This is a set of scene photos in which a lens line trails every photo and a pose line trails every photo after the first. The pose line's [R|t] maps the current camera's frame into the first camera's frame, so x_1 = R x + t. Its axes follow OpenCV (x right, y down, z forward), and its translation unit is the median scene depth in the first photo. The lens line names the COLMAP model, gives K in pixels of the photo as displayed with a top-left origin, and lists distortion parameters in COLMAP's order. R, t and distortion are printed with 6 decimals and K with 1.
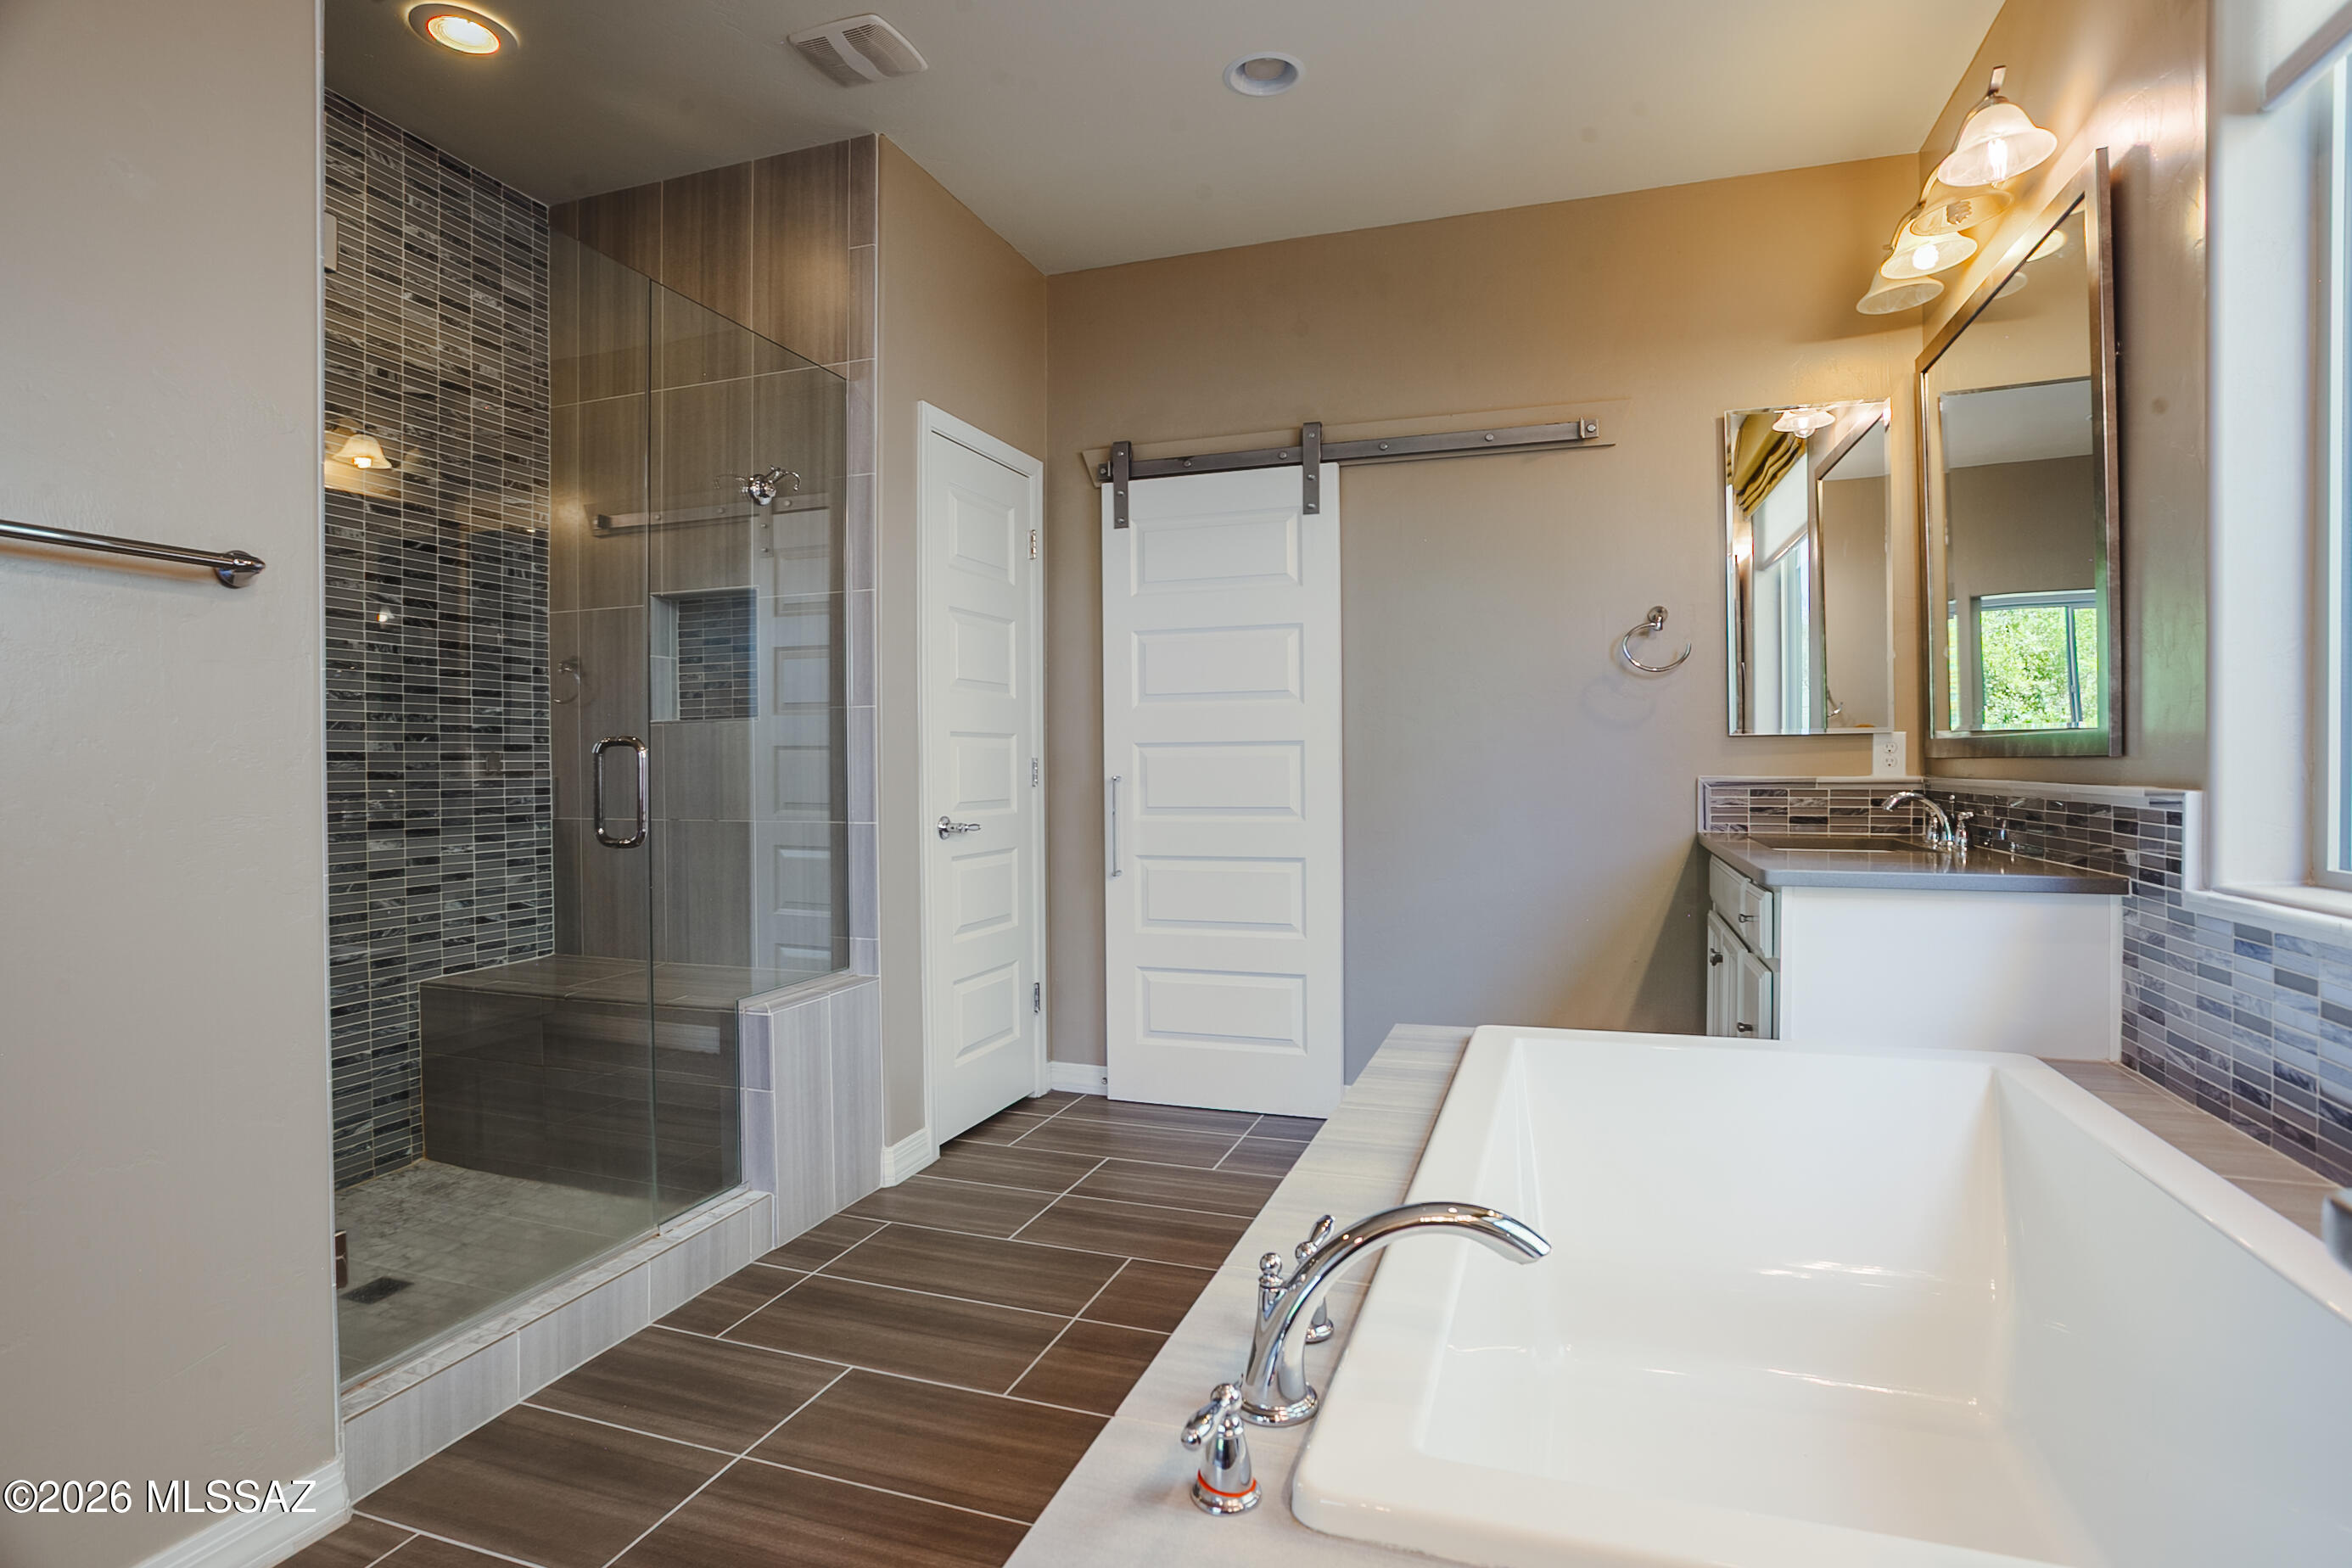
lens RADIAL K [[1173.0, 0, 1187.1], [0, 1173.0, 779.5], [0, 0, 1]] dist [-0.067402, 0.037113]
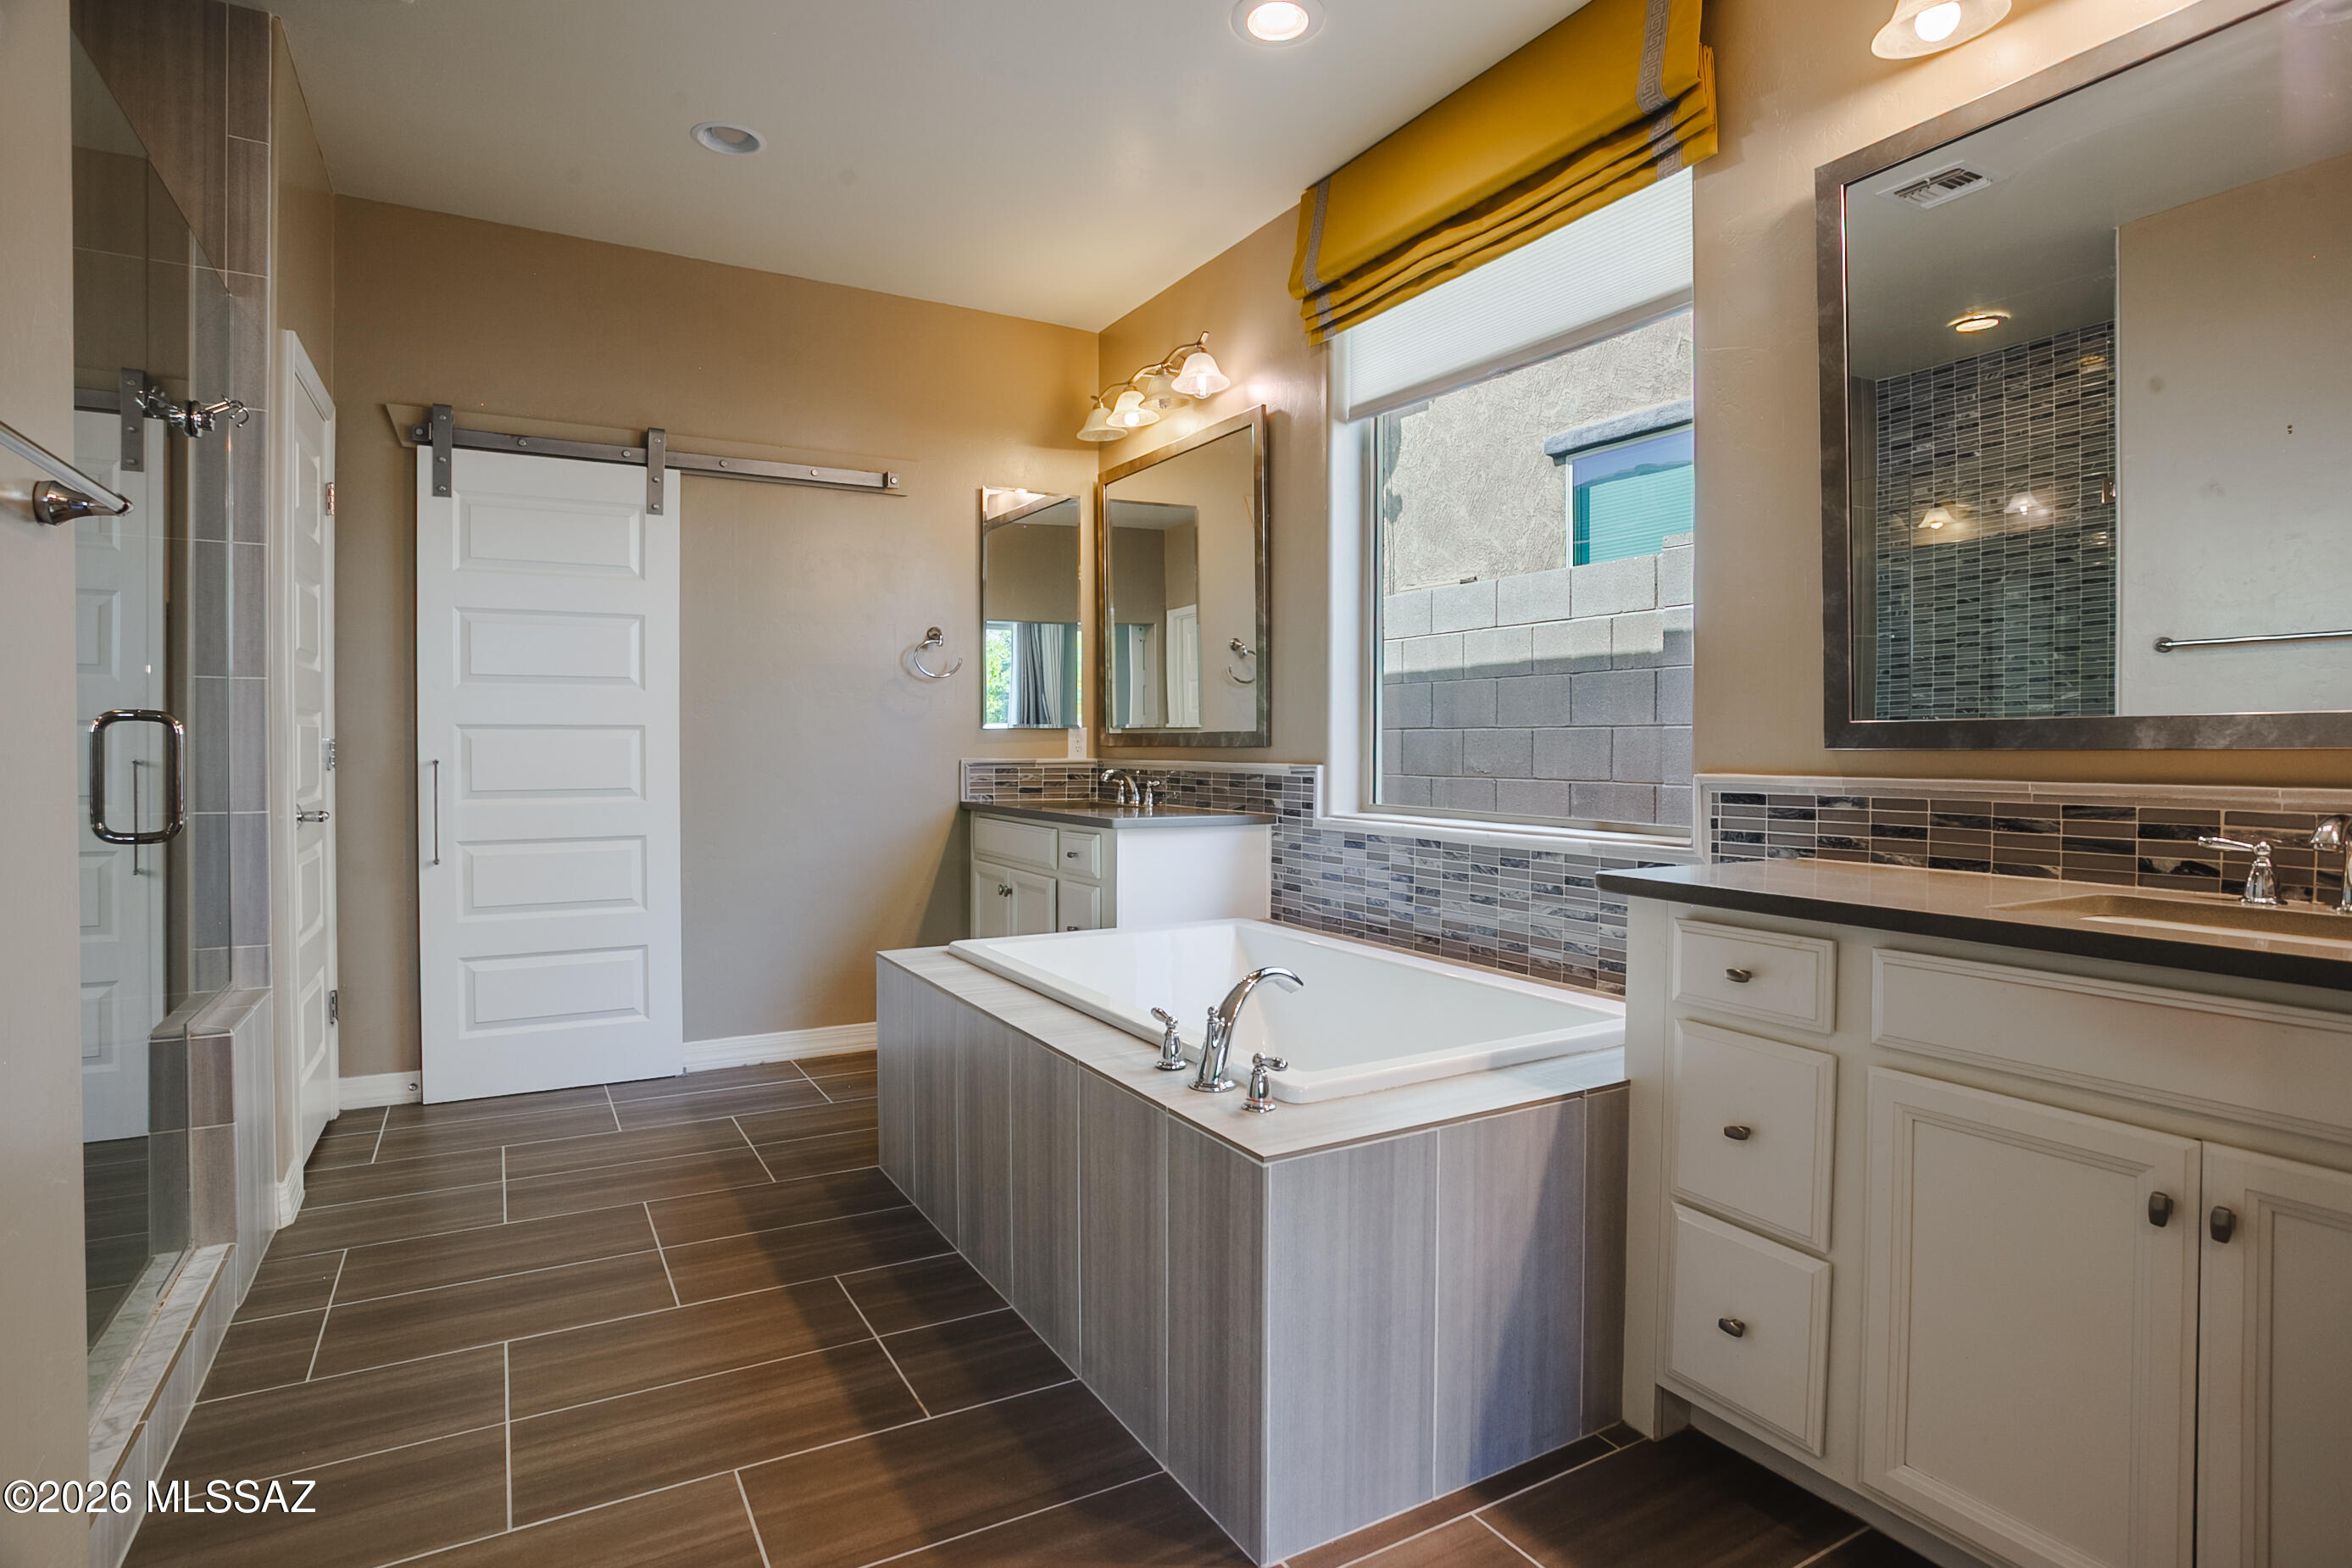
lens RADIAL K [[1198.6, 0, 1159.8], [0, 1198.6, 773.5], [0, 0, 1]] dist [-0.078095, 0.043081]
pose [[0.661130, -0.009676, 0.750209, -0.520981], [0.002970, 0.999943, 0.010280, 0.001158], [-0.750265, -0.004568, 0.661121, -0.081963]]
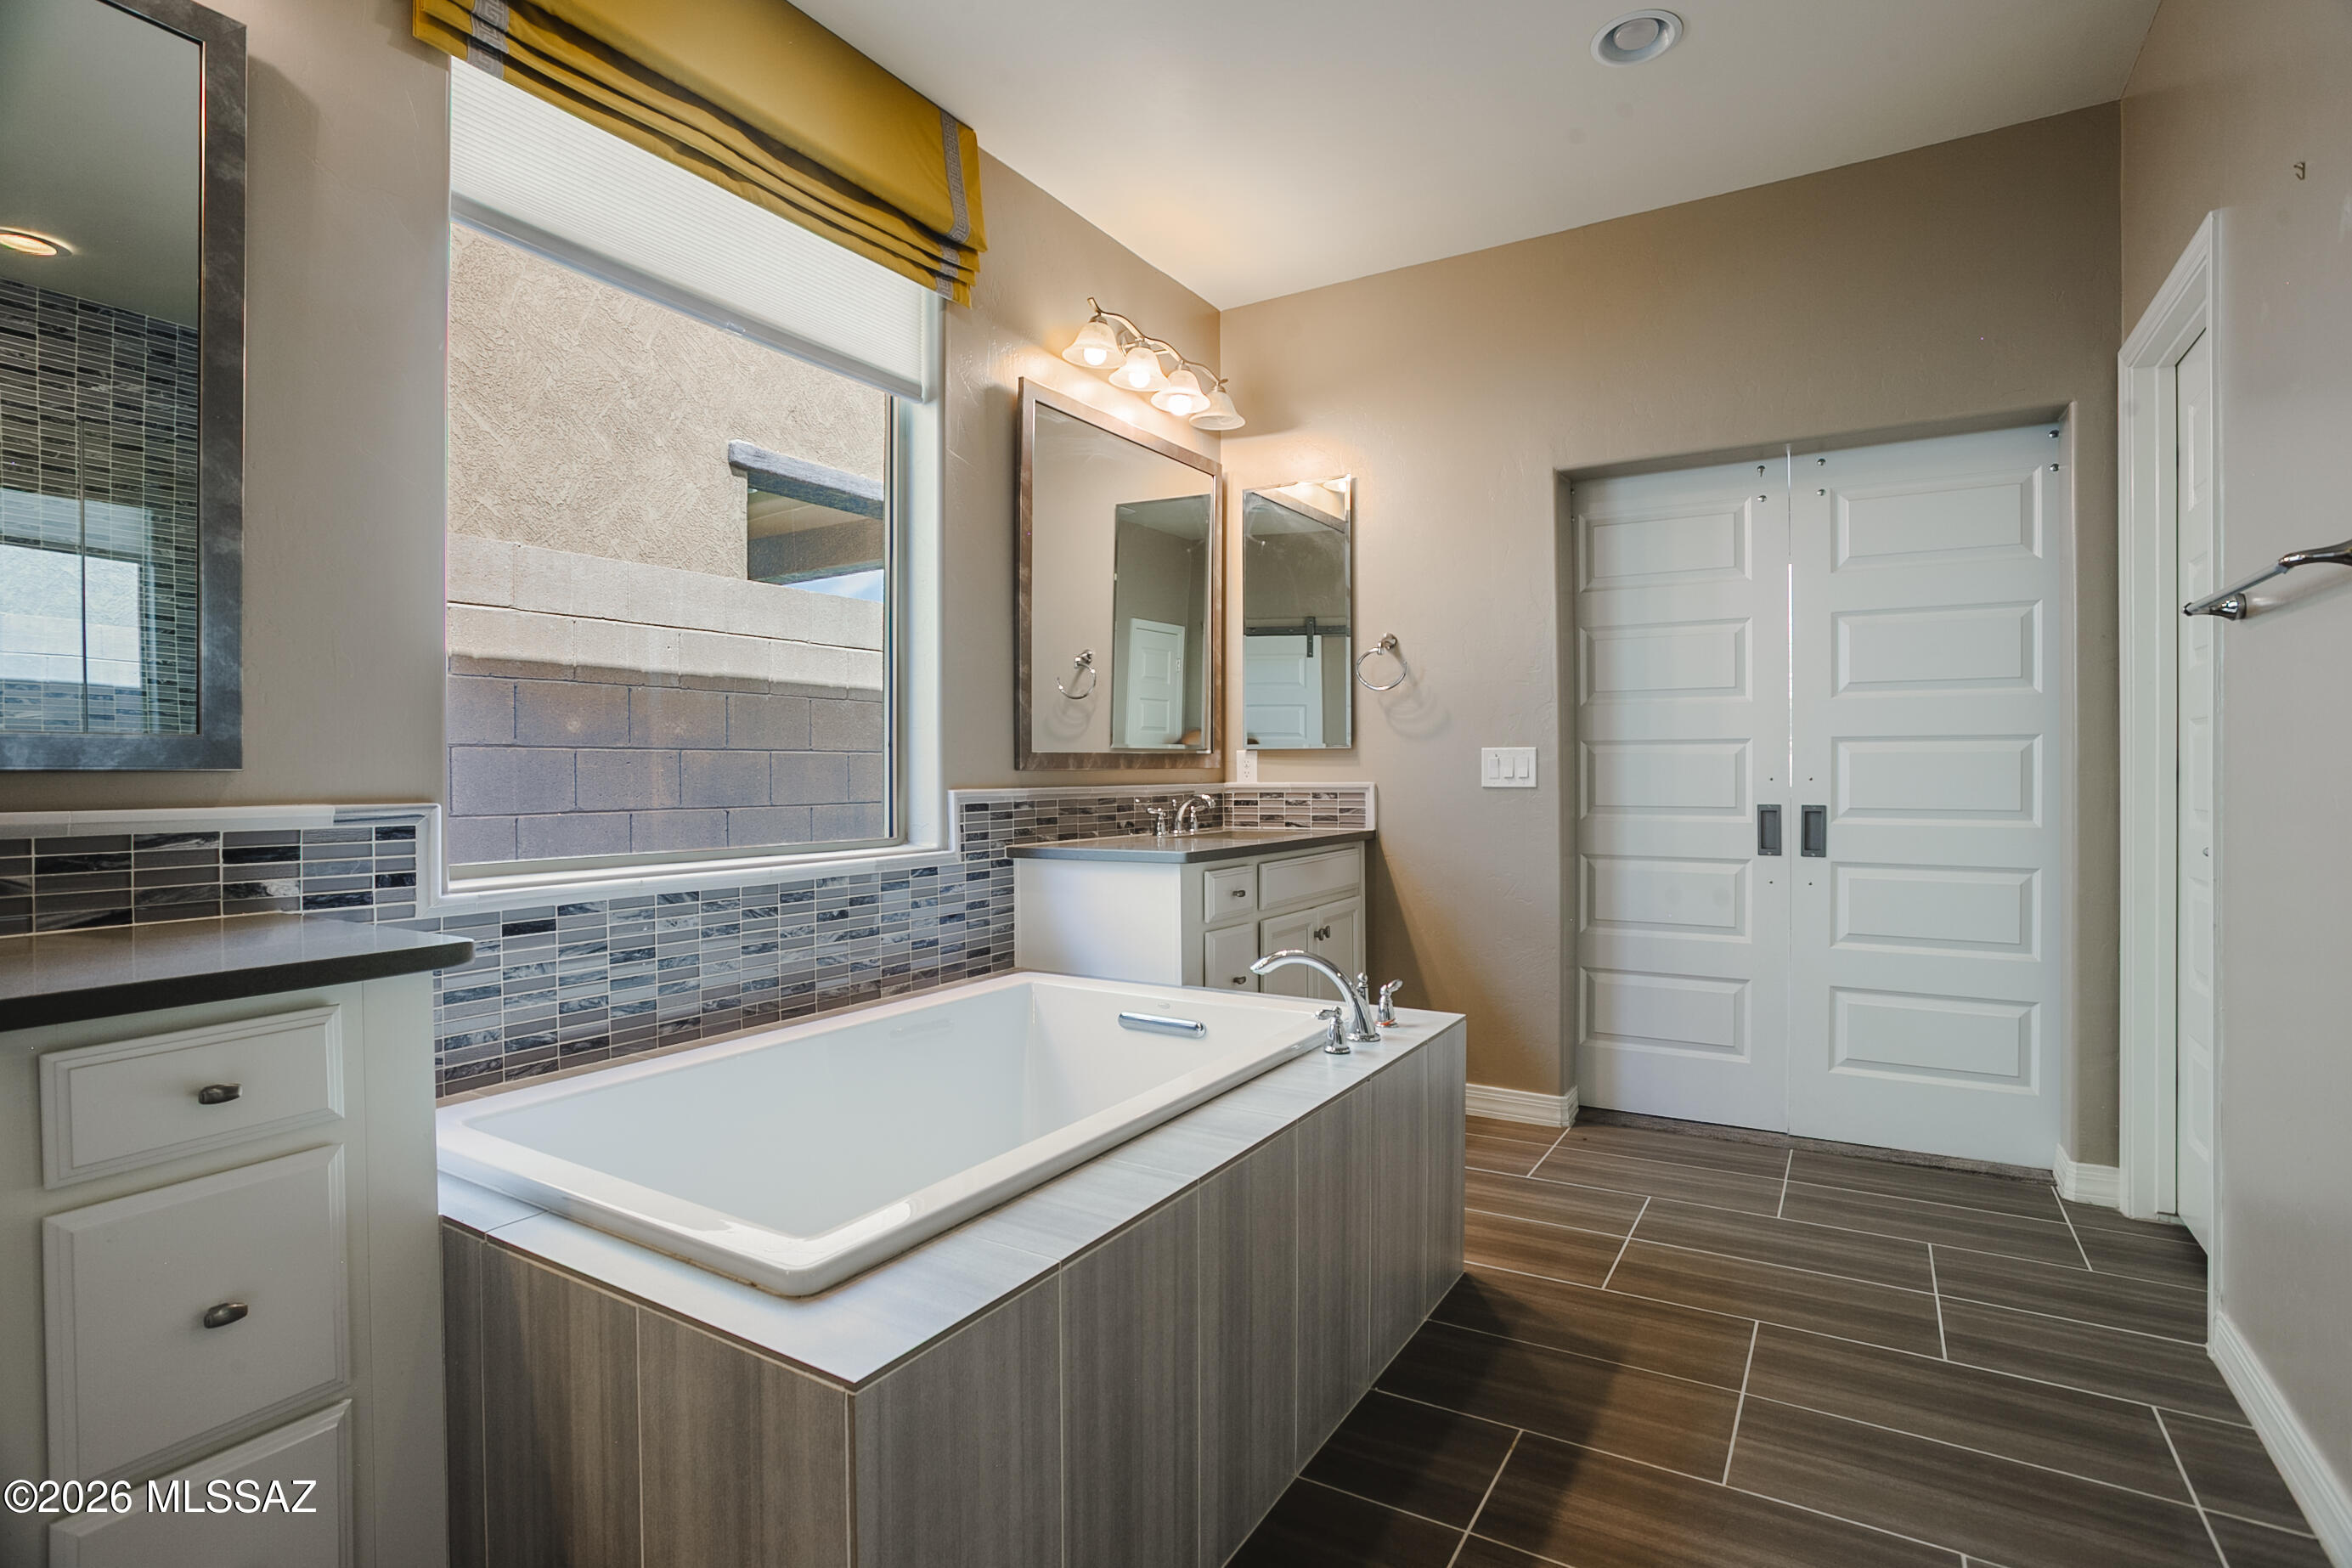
lens RADIAL K [[1173.0, 0, 1187.1], [0, 1173.0, 779.5], [0, 0, 1]] dist [-0.067402, 0.037113]
pose [[-0.979936, 0.008674, 0.199124, -0.013295], [0.012460, 0.999765, 0.017767, -0.015122], [-0.198923, 0.019891, -0.979813, 1.245104]]
